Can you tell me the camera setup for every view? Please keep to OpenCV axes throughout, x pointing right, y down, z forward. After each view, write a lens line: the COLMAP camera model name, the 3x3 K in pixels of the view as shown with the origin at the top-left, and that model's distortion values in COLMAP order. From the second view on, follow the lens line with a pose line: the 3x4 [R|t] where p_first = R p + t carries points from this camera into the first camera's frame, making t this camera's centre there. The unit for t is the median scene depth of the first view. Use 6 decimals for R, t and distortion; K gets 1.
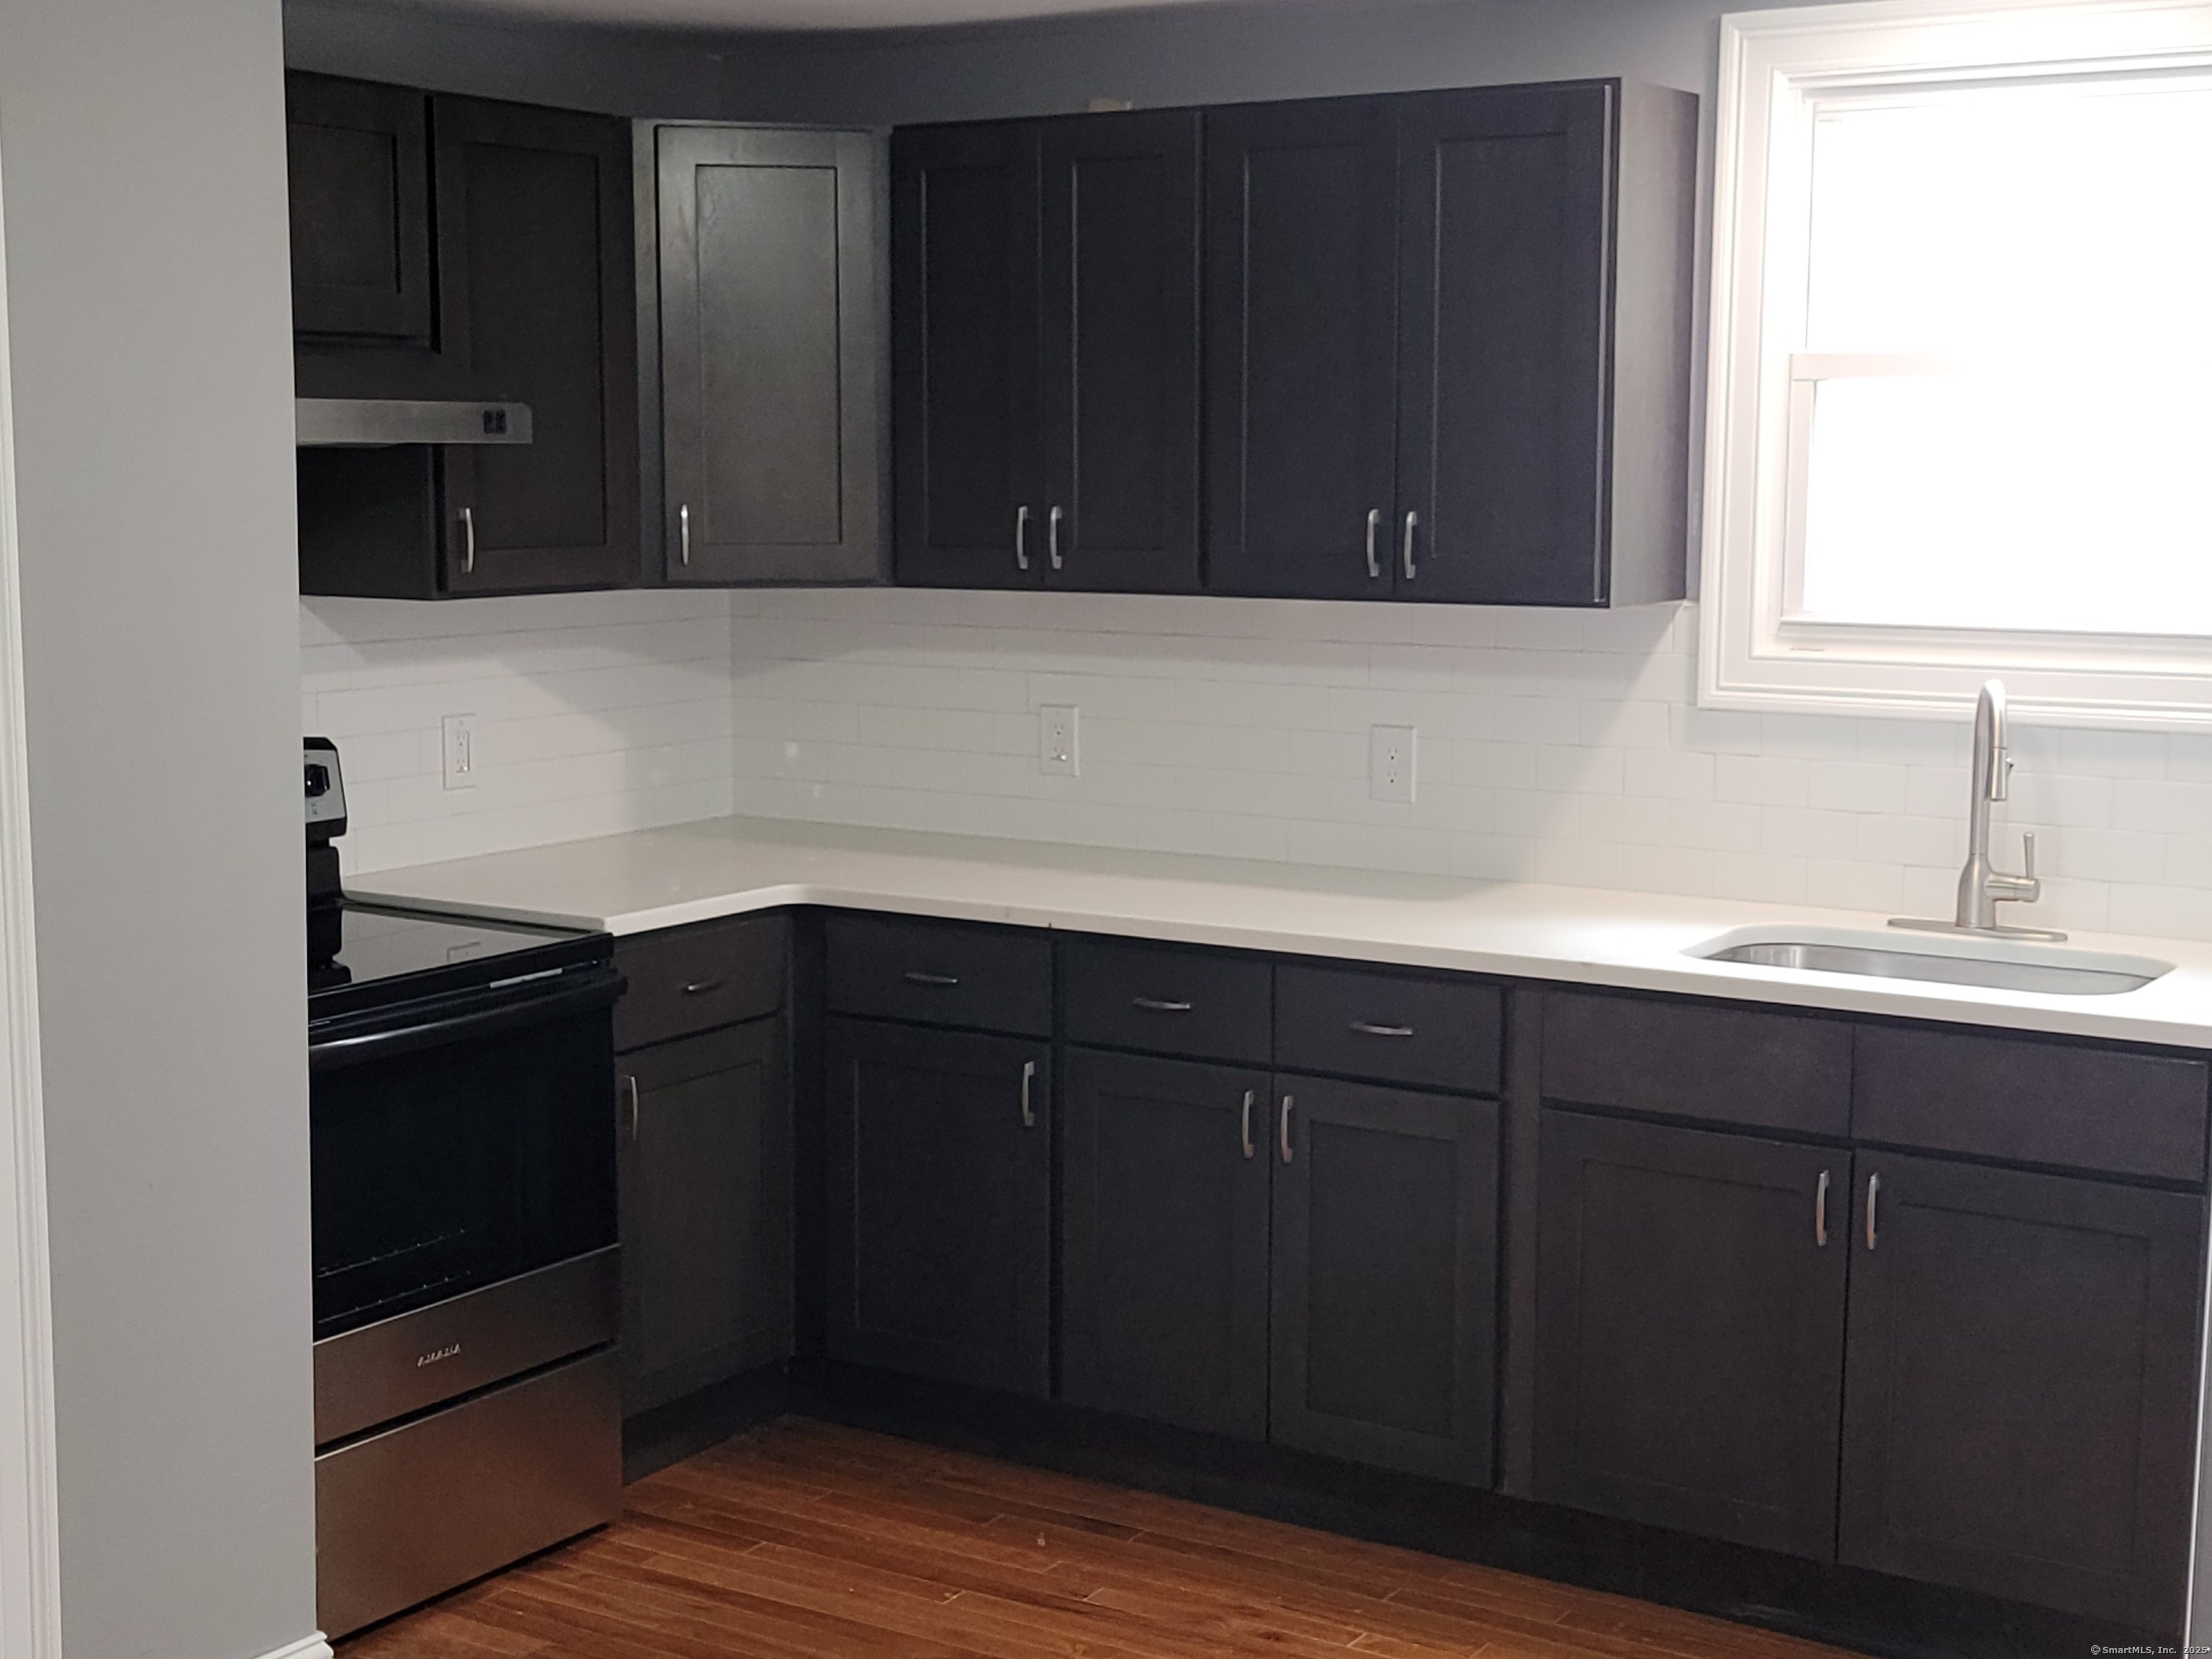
lens RADIAL K [[3095.5, 0, 1099.8], [0, 3095.5, 841.4], [0, 0, 1]] dist [-0.000381, 0.000000]
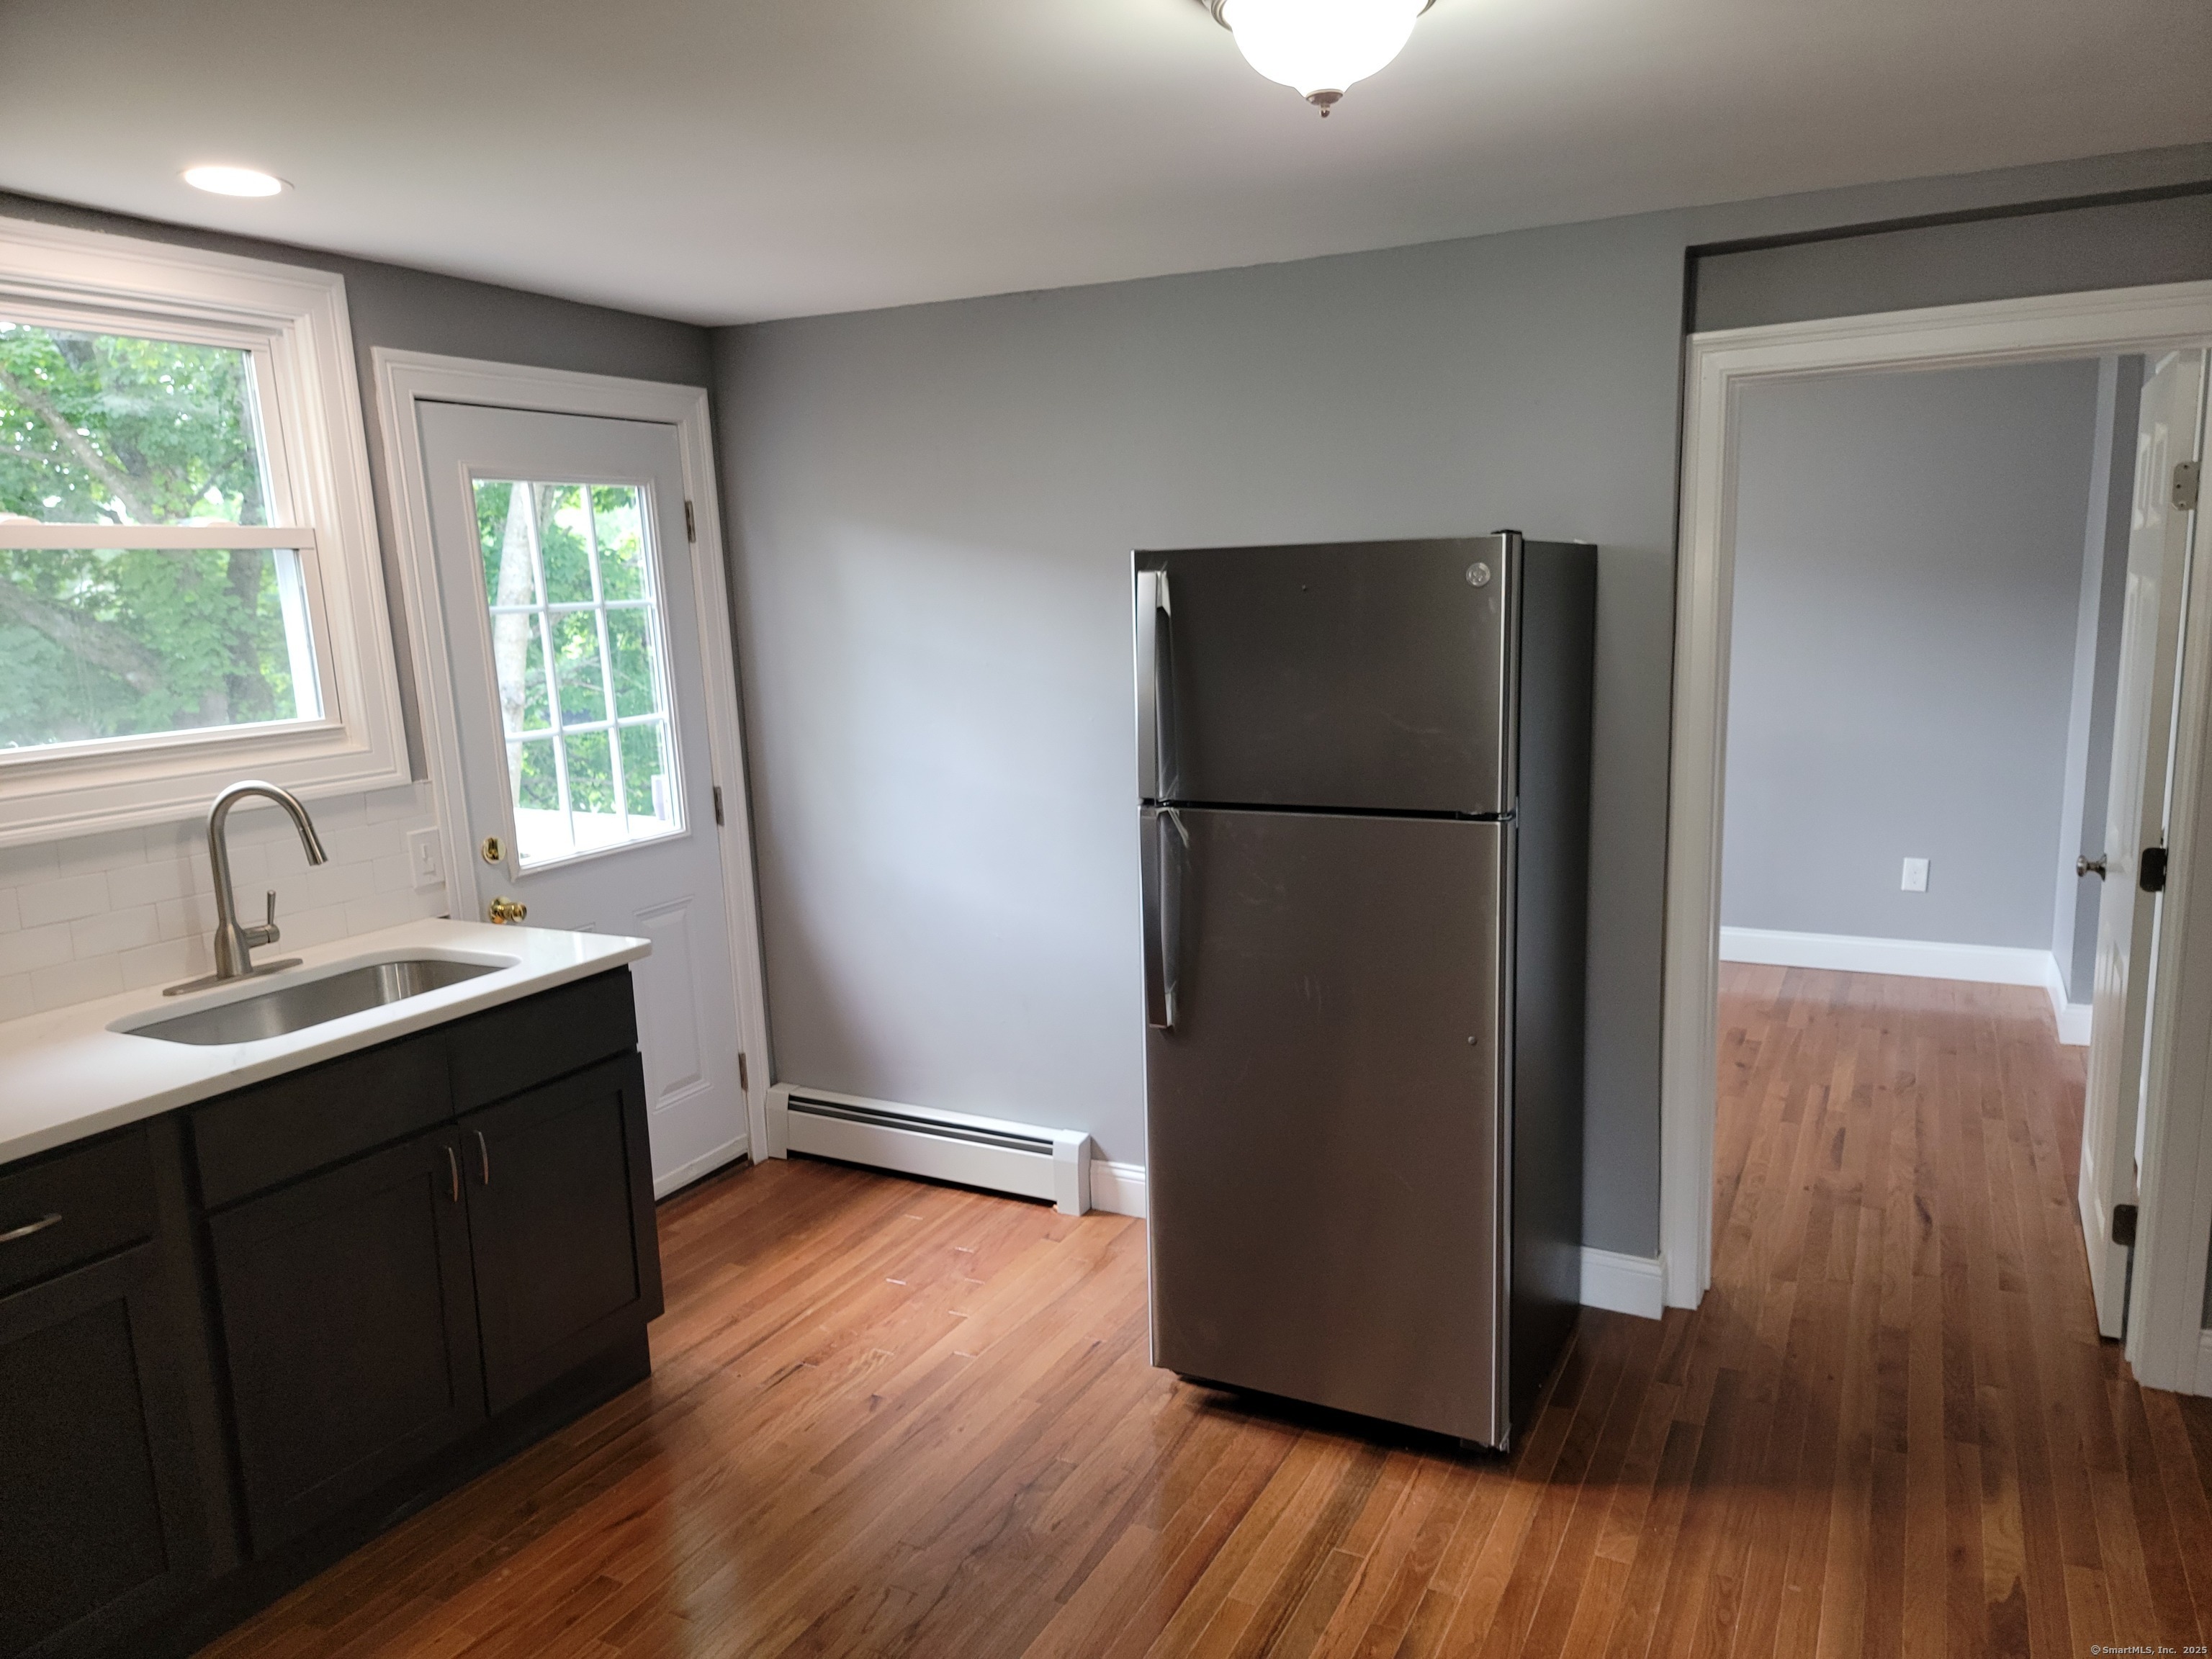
lens RADIAL K [[1538.8, 0, 1143.5], [0, 1538.8, 837.7], [0, 0, 1]] dist [0.076712, -0.061458]
pose [[-0.085229, -0.170953, 0.981586, -0.384944], [0.158706, 0.970263, 0.182761, -0.087359], [-0.983640, 0.171360, -0.055563, 0.654172]]
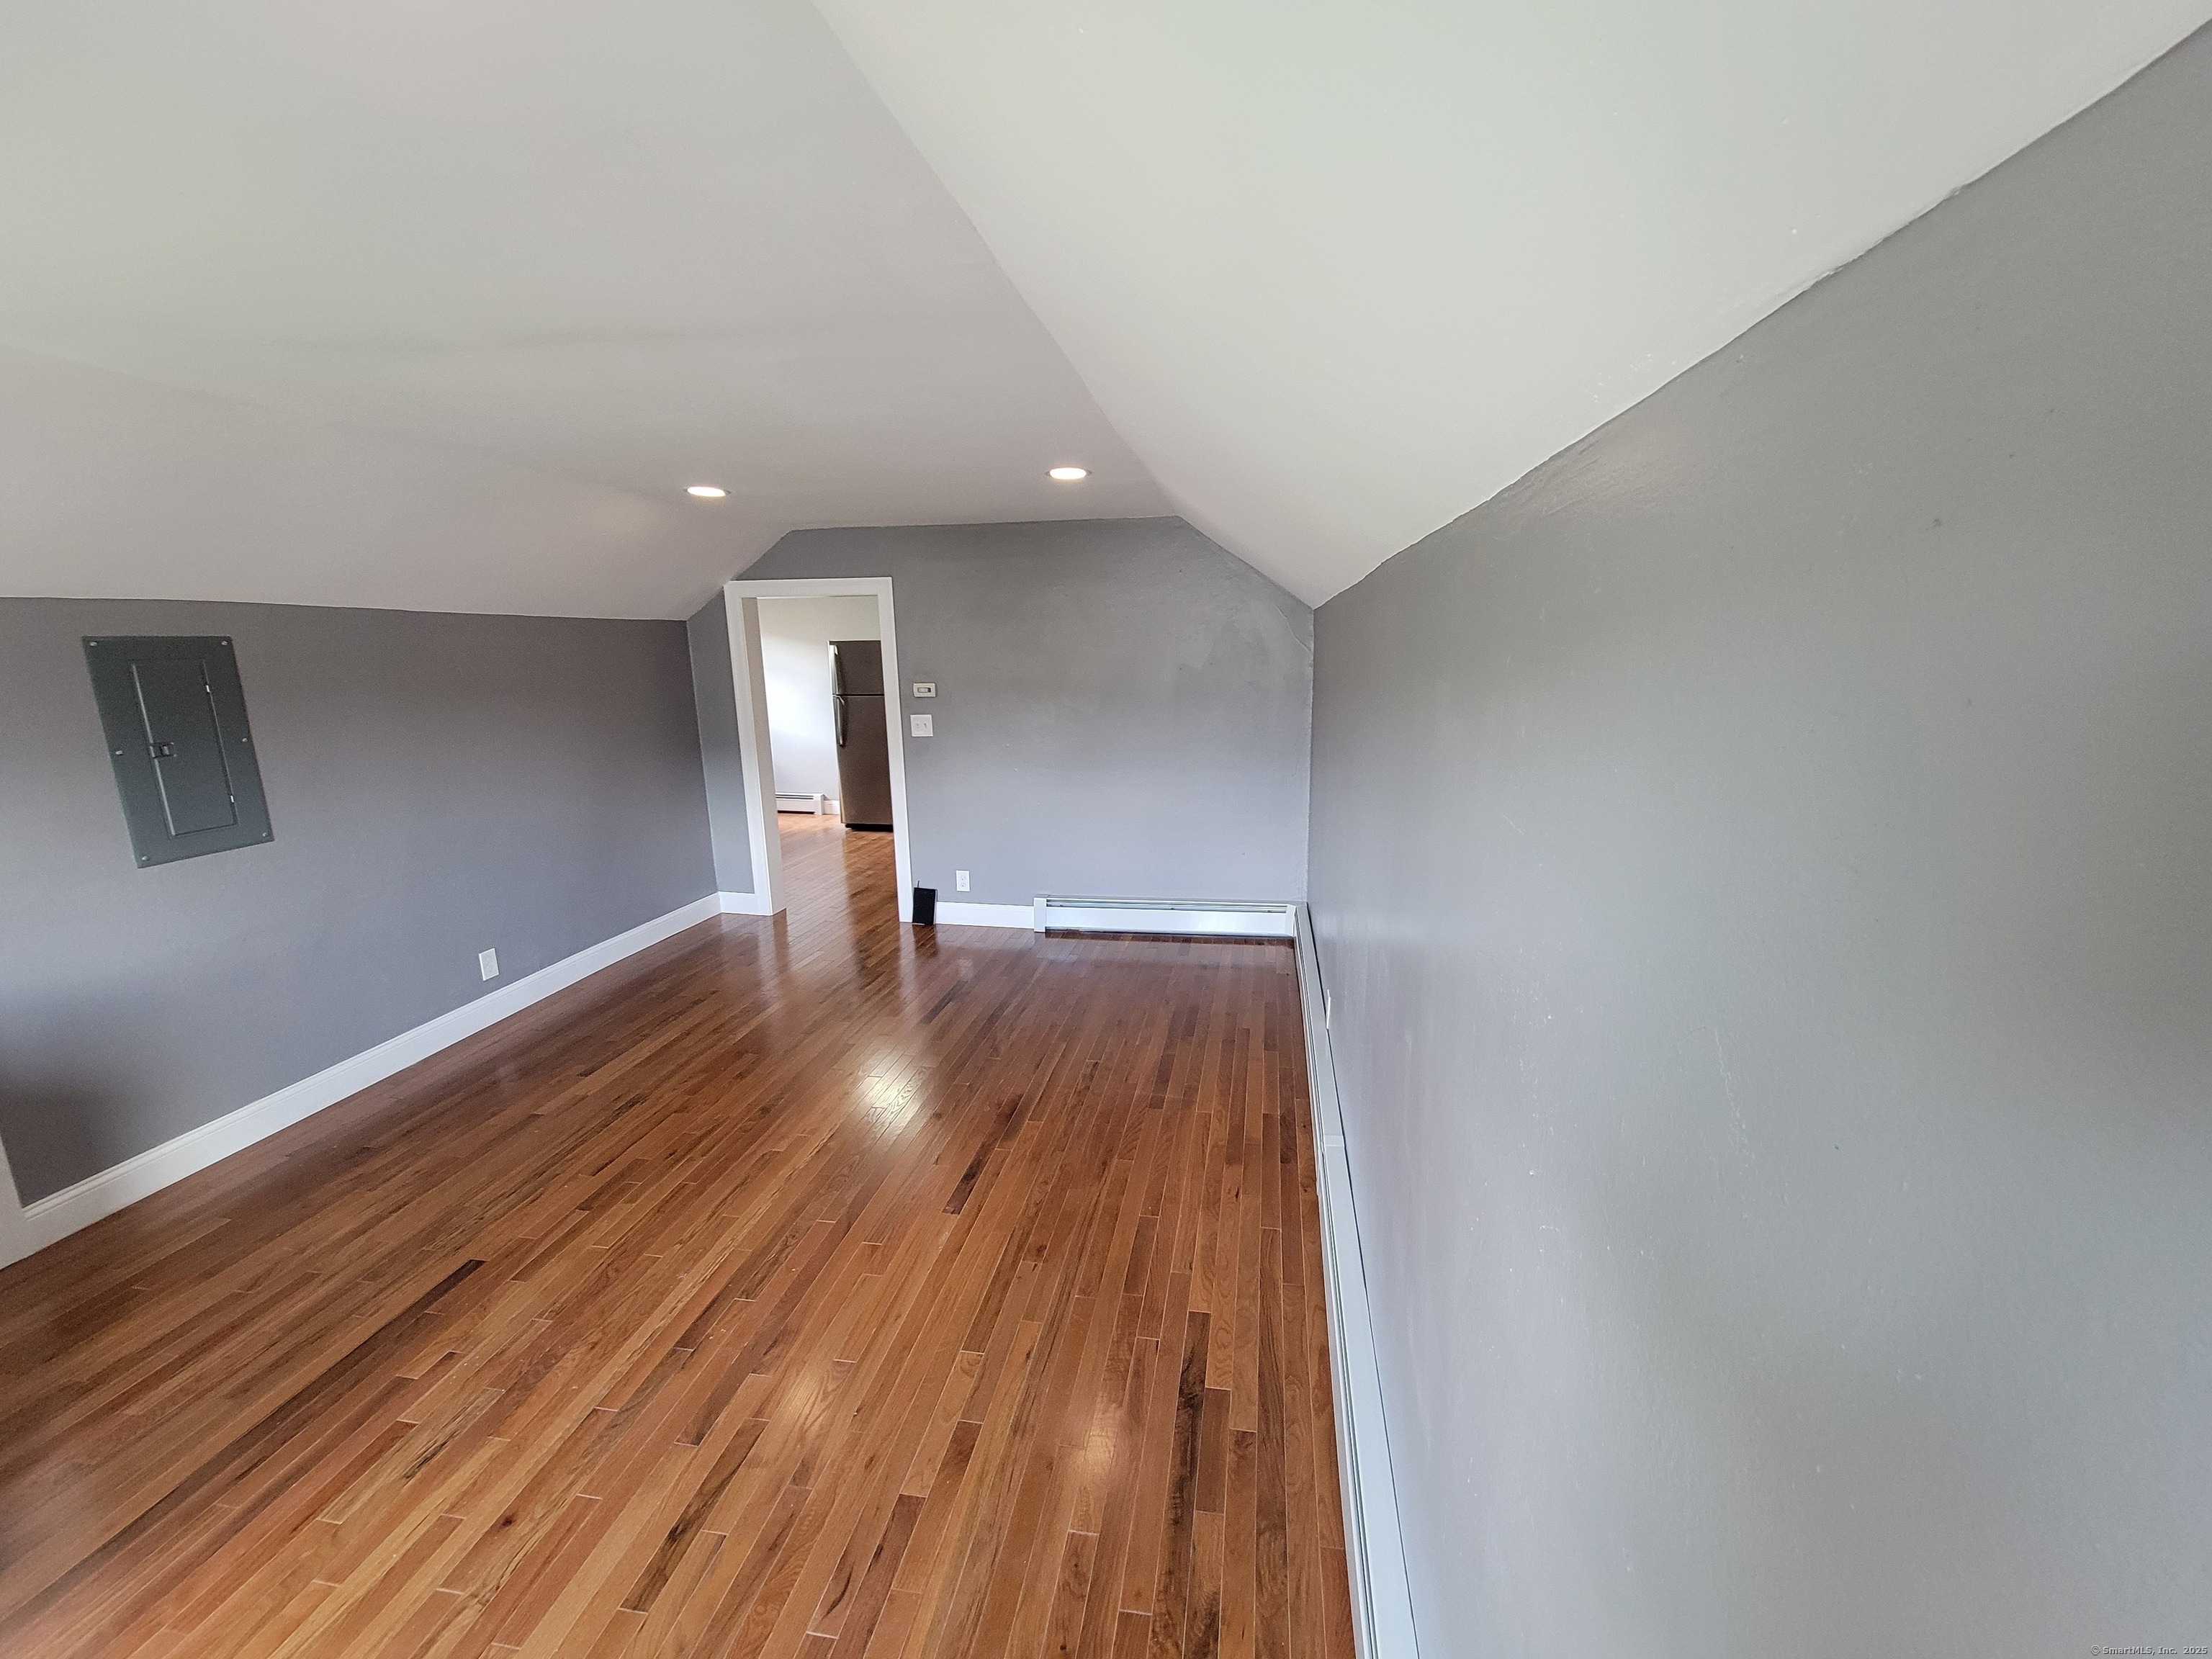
lens RADIAL K [[897.4, 0, 1111.0], [0, 897.4, 828.8], [0, 0, 1]] dist [-0.005133, -0.000451]
pose [[-0.370936, -0.185579, 0.909927, -1.610740], [0.135066, 0.958630, 0.250572, -0.099952], [-0.918784, 0.215846, -0.330525, 0.754221]]
